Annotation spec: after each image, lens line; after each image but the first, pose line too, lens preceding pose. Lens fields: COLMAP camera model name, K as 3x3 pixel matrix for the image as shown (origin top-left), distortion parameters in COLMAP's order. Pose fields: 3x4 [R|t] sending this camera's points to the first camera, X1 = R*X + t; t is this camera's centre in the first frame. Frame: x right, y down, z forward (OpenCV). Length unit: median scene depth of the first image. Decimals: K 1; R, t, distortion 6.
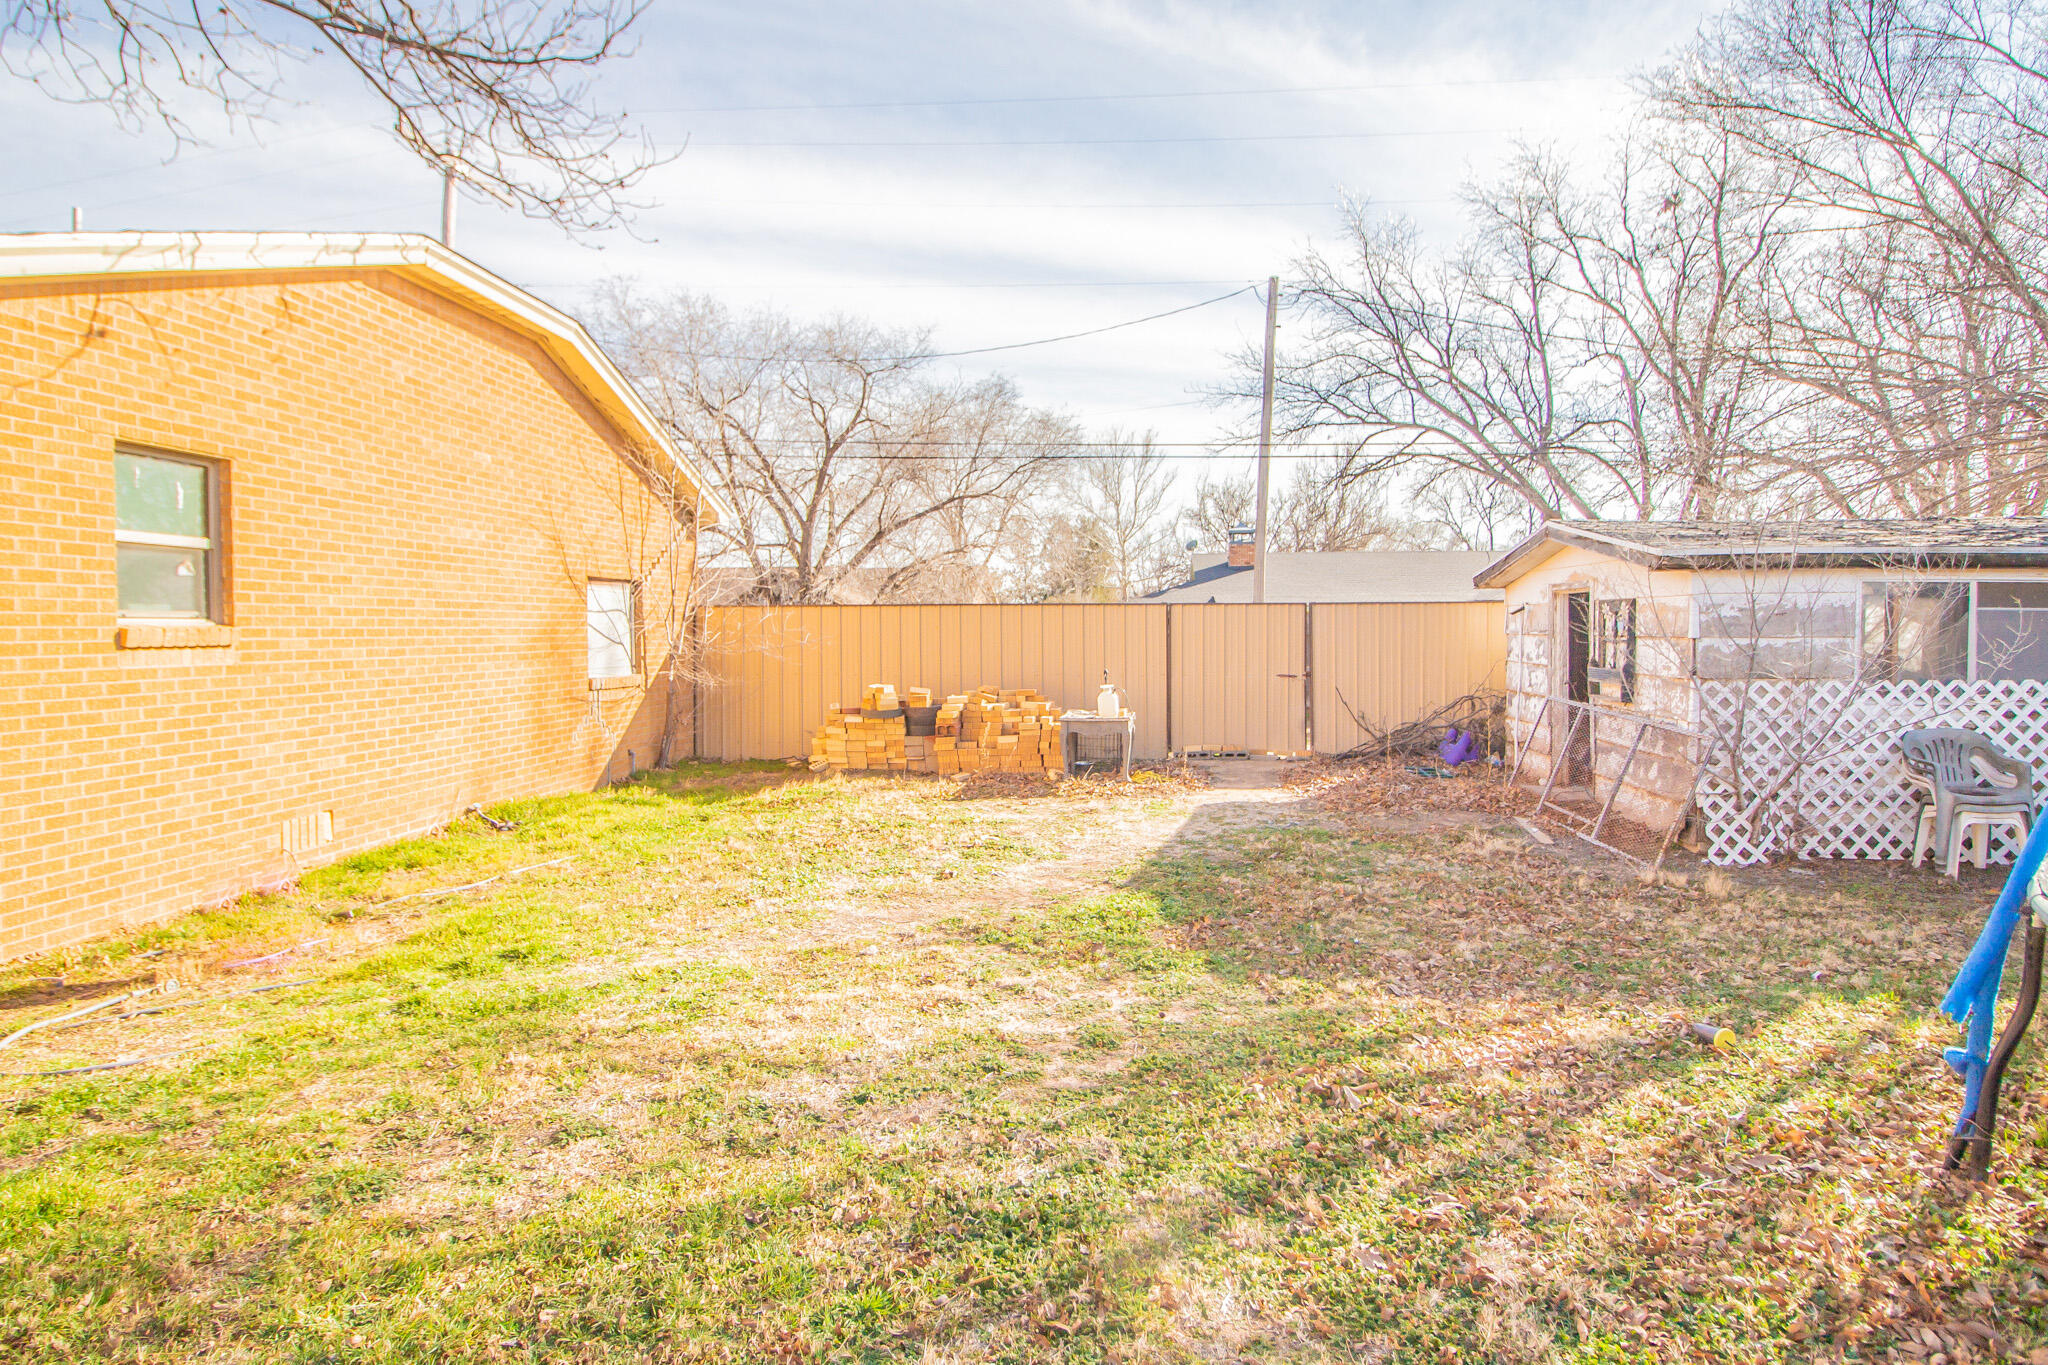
lens RADIAL K [[976.6, 0, 1028.4], [0, 976.6, 672.1], [0, 0, 1]] dist [-0.005171, -0.003603]
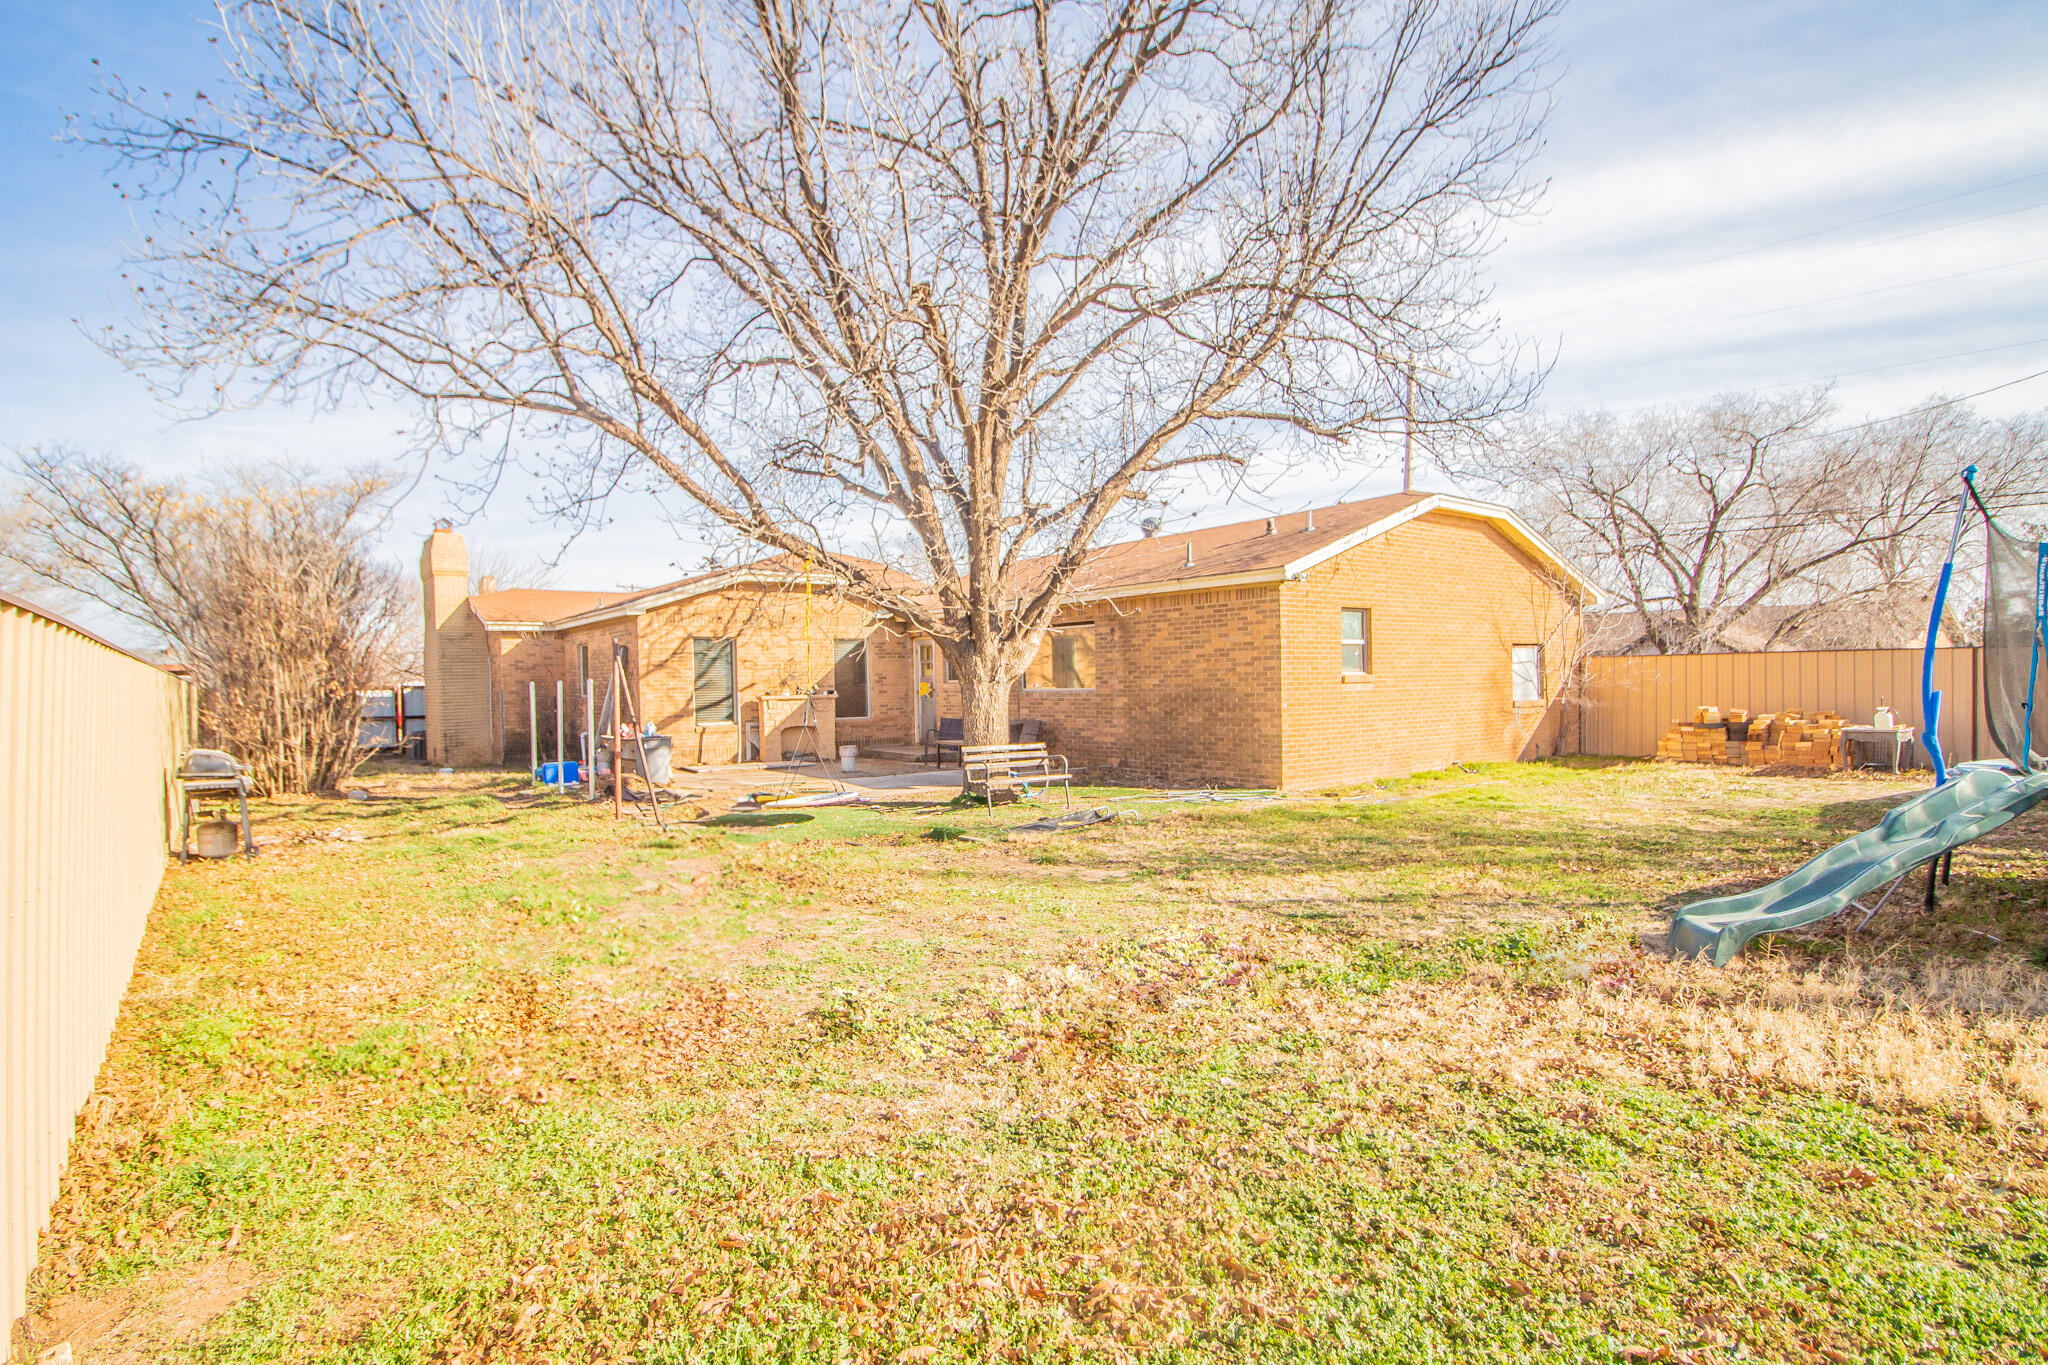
lens RADIAL K [[976.6, 0, 1029.5], [0, 976.6, 685.4], [0, 0, 1]] dist [-0.005171, -0.003603]
pose [[0.647620, -0.004070, -0.761953, 0.321465], [-0.016861, 0.999664, -0.019671, 0.027374], [0.761777, 0.025586, 0.647334, -0.794266]]
